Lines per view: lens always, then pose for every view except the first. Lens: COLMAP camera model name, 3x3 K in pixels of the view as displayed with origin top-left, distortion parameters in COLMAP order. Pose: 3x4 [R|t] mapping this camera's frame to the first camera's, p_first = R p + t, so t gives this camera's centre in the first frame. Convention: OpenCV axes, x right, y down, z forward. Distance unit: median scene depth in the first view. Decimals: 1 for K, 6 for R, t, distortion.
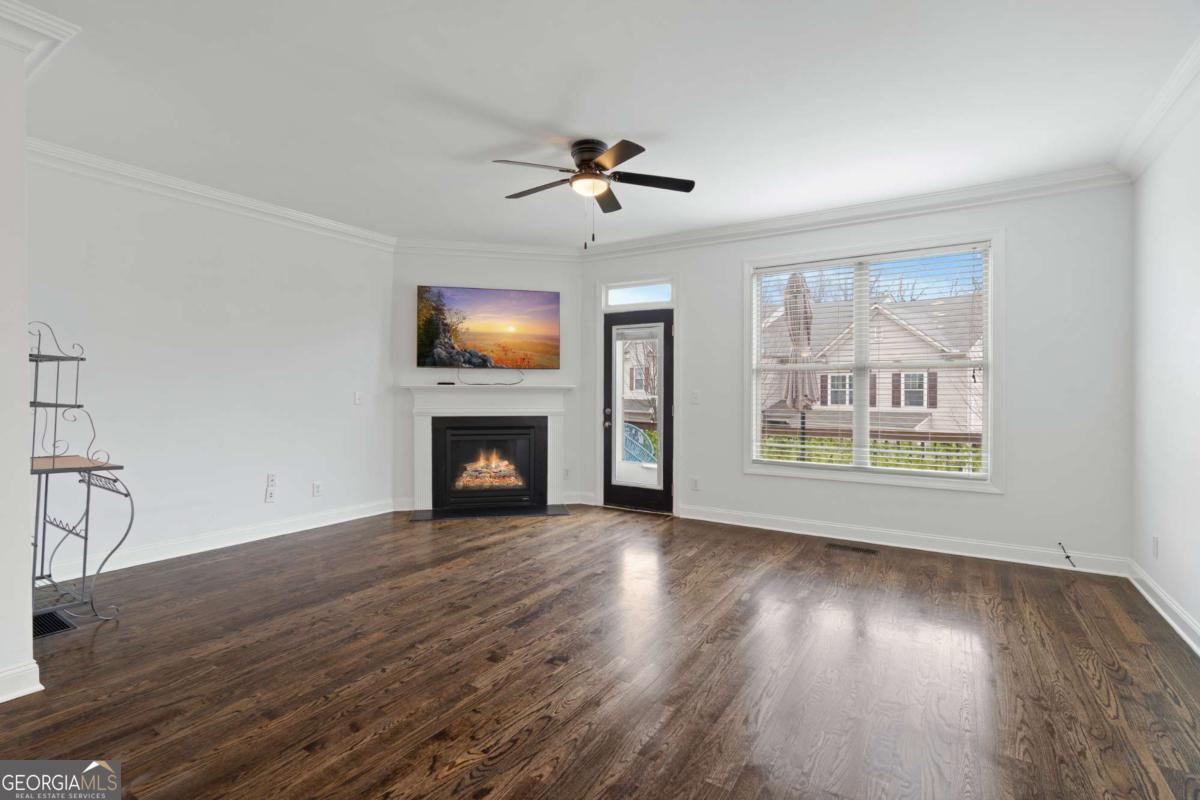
lens RADIAL K [[552.7, 0, 594.5], [0, 552.7, 397.7], [0, 0, 1]] dist [-0.009766, 0.003831]
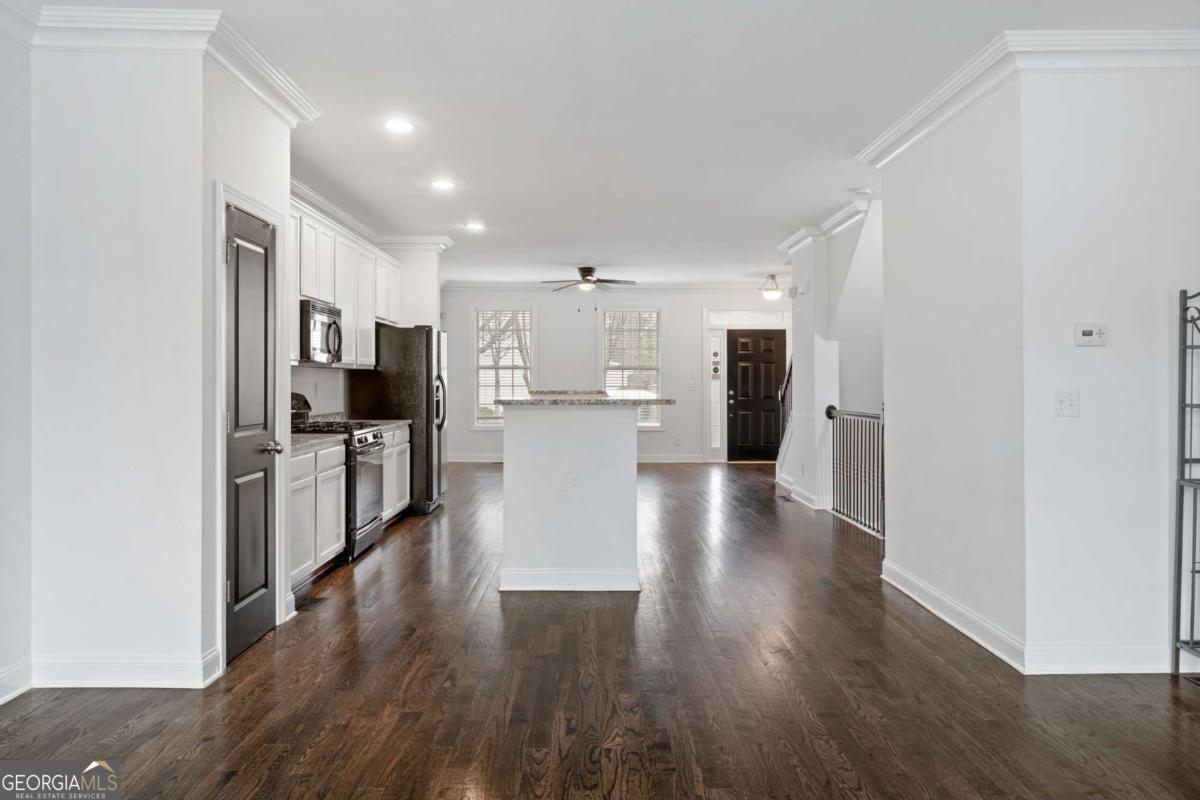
lens RADIAL K [[837.8, 0, 617.1], [0, 837.8, 381.4], [0, 0, 1]] dist [0.007316, -0.003432]
pose [[-0.825477, -0.006000, -0.564404, 0.224244], [-0.012062, 0.999903, 0.007012, -0.011473], [0.564307, 0.012597, -0.825469, 0.780597]]
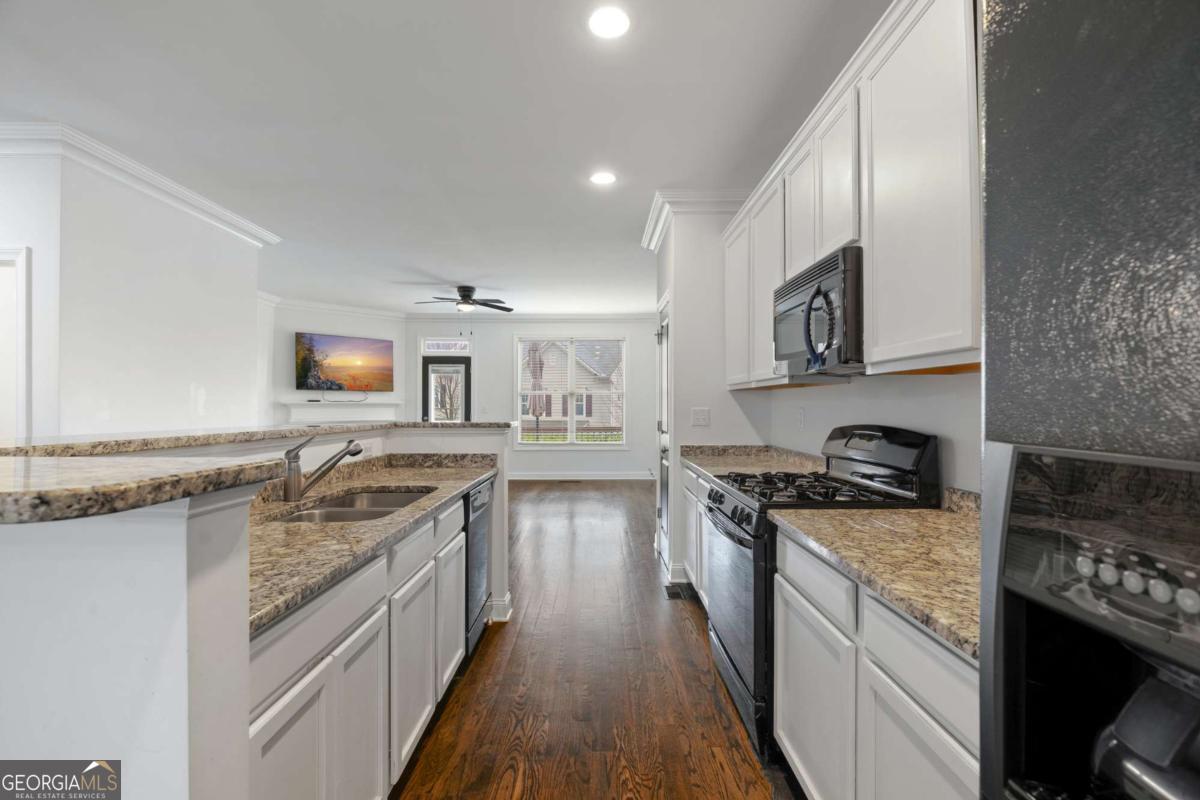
lens RADIAL K [[552.7, 0, 600.8], [0, 552.7, 398.9], [0, 0, 1]] dist [-0.009766, 0.003831]
pose [[0.838664, -0.001253, 0.544648, -0.440680], [0.012738, 0.999769, -0.017314, 0.001972], [-0.544501, 0.021458, 0.838486, -0.623122]]
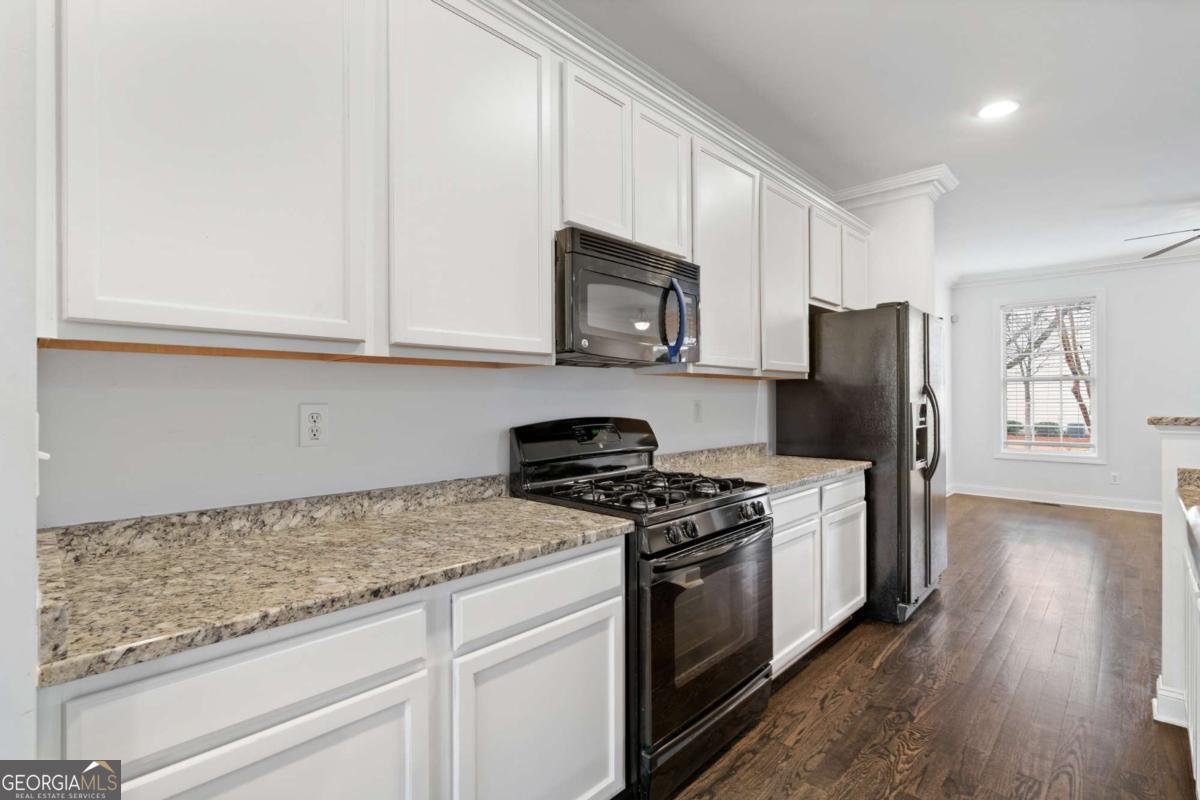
lens RADIAL K [[552.7, 0, 595.3], [0, 552.7, 401.8], [0, 0, 1]] dist [-0.009766, 0.003831]
pose [[-0.979578, -0.003101, 0.201042, -0.125329], [0.000104, 0.999873, 0.015931, -0.002155], [-0.201066, 0.015626, -0.979453, 0.023813]]
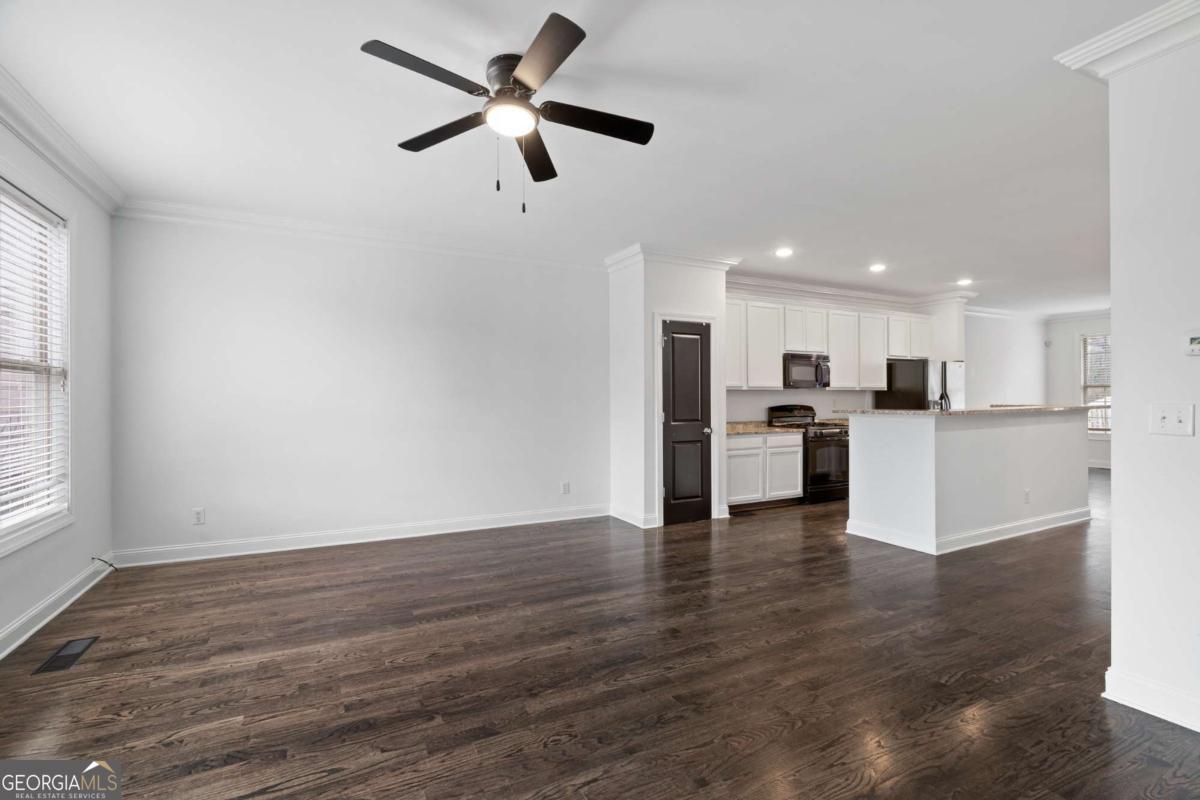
lens RADIAL K [[552.7, 0, 599.6], [0, 552.7, 398.4], [0, 0, 1]] dist [-0.009766, 0.003831]
pose [[-0.867479, -0.000255, 0.497473, -0.292333], [0.005972, 0.999922, 0.010928, -0.015834], [-0.497437, 0.012451, -0.867411, 0.975147]]
